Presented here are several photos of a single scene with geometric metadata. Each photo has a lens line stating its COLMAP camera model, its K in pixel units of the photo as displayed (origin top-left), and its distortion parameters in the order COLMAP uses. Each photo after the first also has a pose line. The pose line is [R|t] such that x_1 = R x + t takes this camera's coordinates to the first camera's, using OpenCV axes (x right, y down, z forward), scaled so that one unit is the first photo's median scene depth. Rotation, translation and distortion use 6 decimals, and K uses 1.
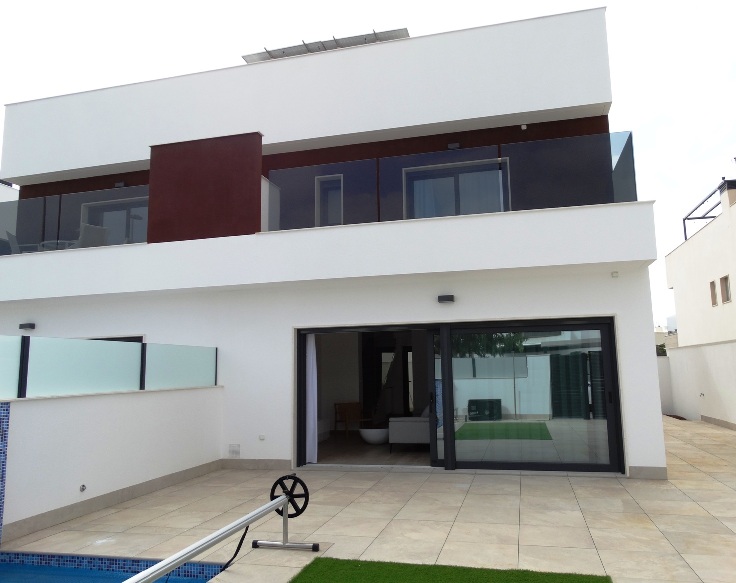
lens RADIAL K [[552.2, 0, 392.1], [0, 552.2, 286.5], [0, 0, 1]] dist [0.001436, 0.012234]
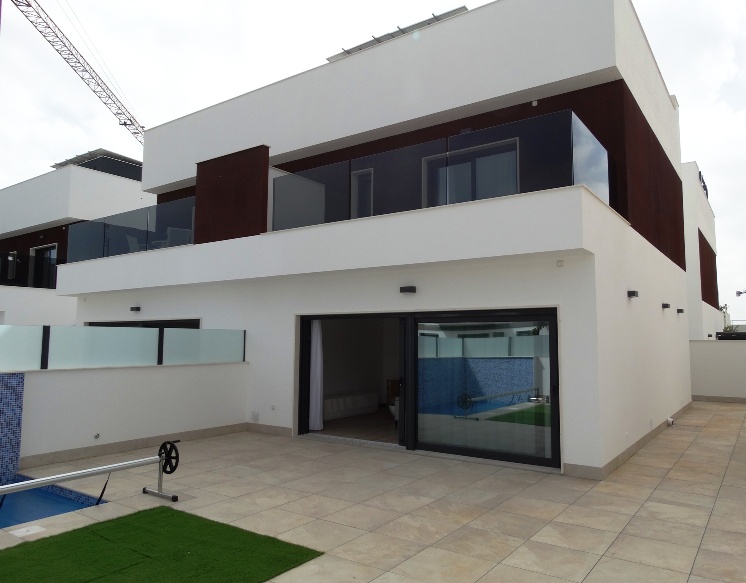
lens RADIAL K [[550.8, 0, 394.0], [0, 550.8, 287.5], [0, 0, 1]] dist [0.002105, -0.005555]
pose [[0.934626, -0.009531, -0.355504, 0.420253], [0.029598, 0.998257, 0.051052, -0.033746], [0.354398, -0.058236, 0.933280, 0.011207]]
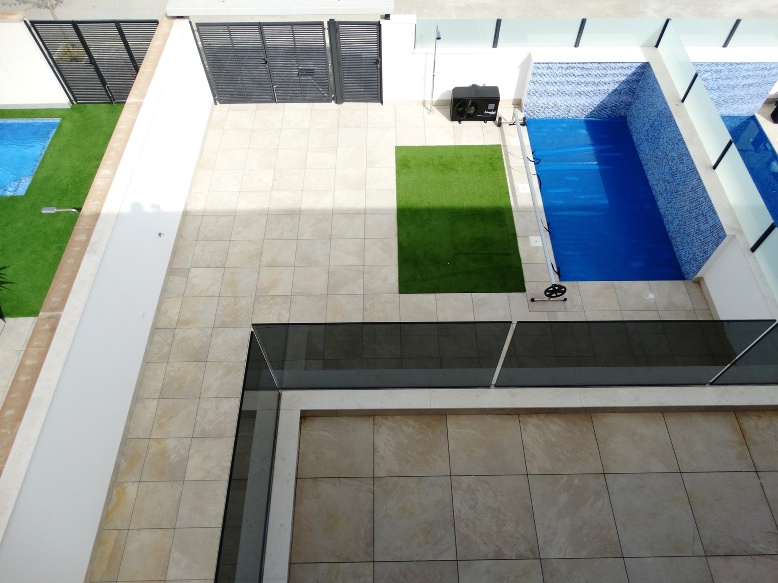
lens RADIAL K [[553.9, 0, 390.4], [0, 553.9, 295.4], [0, 0, 1]] dist [-0.003385, 0.006841]
pose [[-0.970167, 0.217568, -0.106958, 0.310904], [0.065331, 0.659476, 0.748881, -0.582898], [0.233469, 0.719552, -0.654016, 1.166184]]
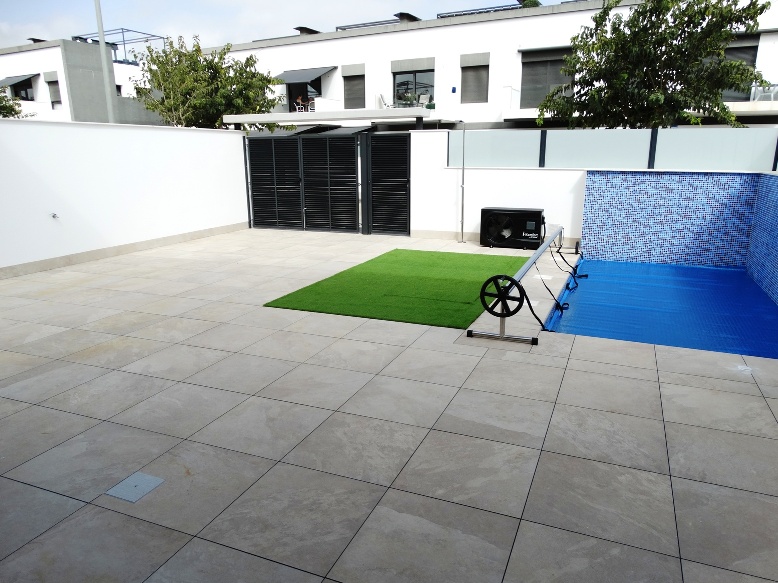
lens RADIAL K [[553.9, 0, 391.7], [0, 553.9, 295.3], [0, 0, 1]] dist [-0.003385, 0.006841]
pose [[-0.986043, -0.010036, 0.166187, -0.086954], [0.007270, 0.994634, 0.103198, 0.155974], [-0.166331, 0.102966, -0.980679, 1.077142]]
